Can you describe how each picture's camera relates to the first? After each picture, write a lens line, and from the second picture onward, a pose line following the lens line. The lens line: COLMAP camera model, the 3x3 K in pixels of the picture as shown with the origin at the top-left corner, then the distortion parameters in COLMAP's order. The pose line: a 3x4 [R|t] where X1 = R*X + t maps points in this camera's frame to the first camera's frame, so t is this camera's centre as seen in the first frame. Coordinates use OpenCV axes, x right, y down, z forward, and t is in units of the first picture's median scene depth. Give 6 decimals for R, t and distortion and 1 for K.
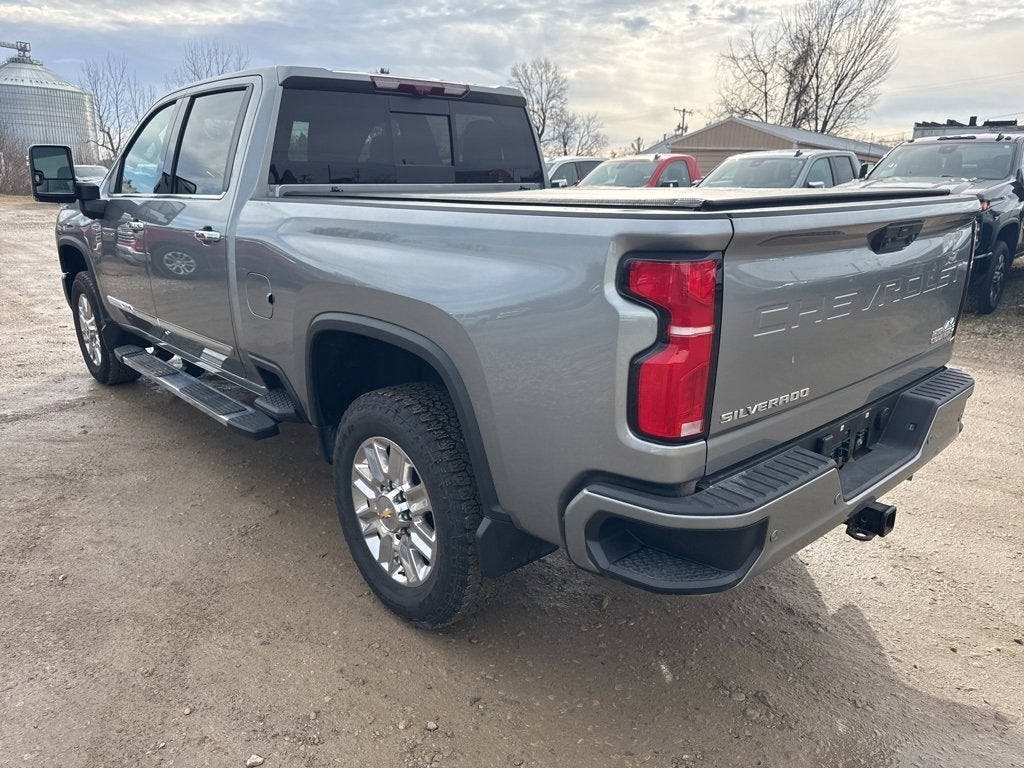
lens RADIAL K [[761.5, 0, 518.0], [0, 761.5, 384.5], [0, 0, 1]] dist [0.000574, 0.007940]
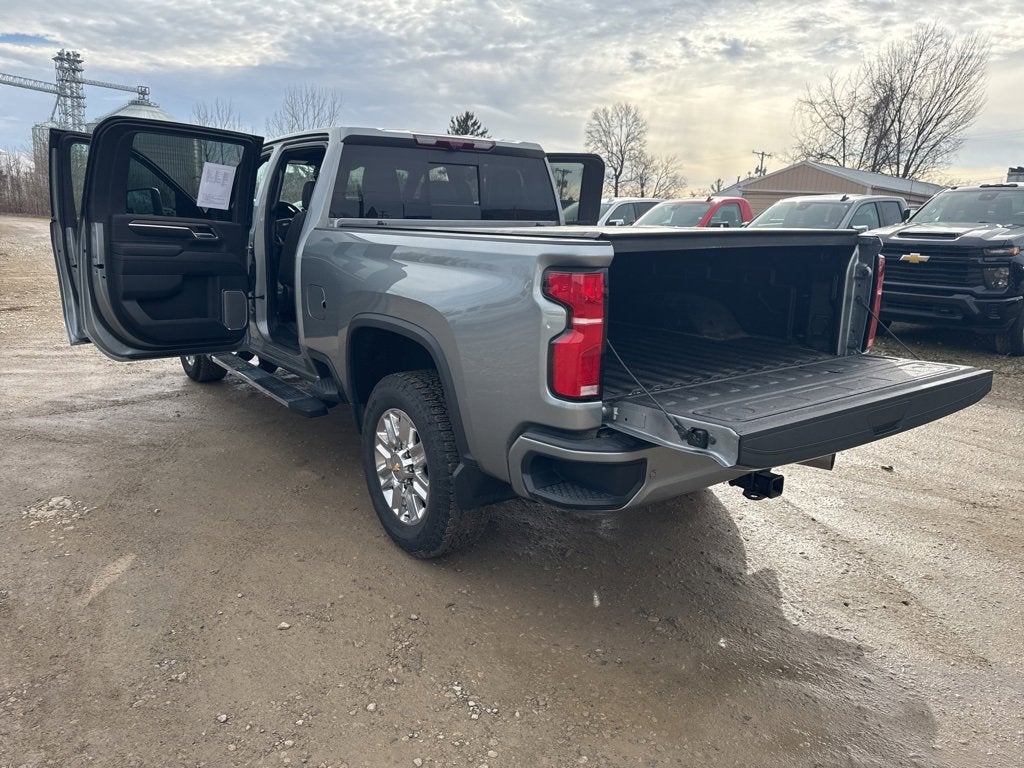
lens RADIAL K [[757.9, 0, 510.3], [0, 757.9, 379.7], [0, 0, 1]] dist [0.021285, -0.011274]
pose [[0.993748, 0.040332, -0.104107, 0.125288], [-0.045829, 0.997649, -0.050960, 0.063964], [0.101807, 0.055412, 0.993260, -0.235343]]
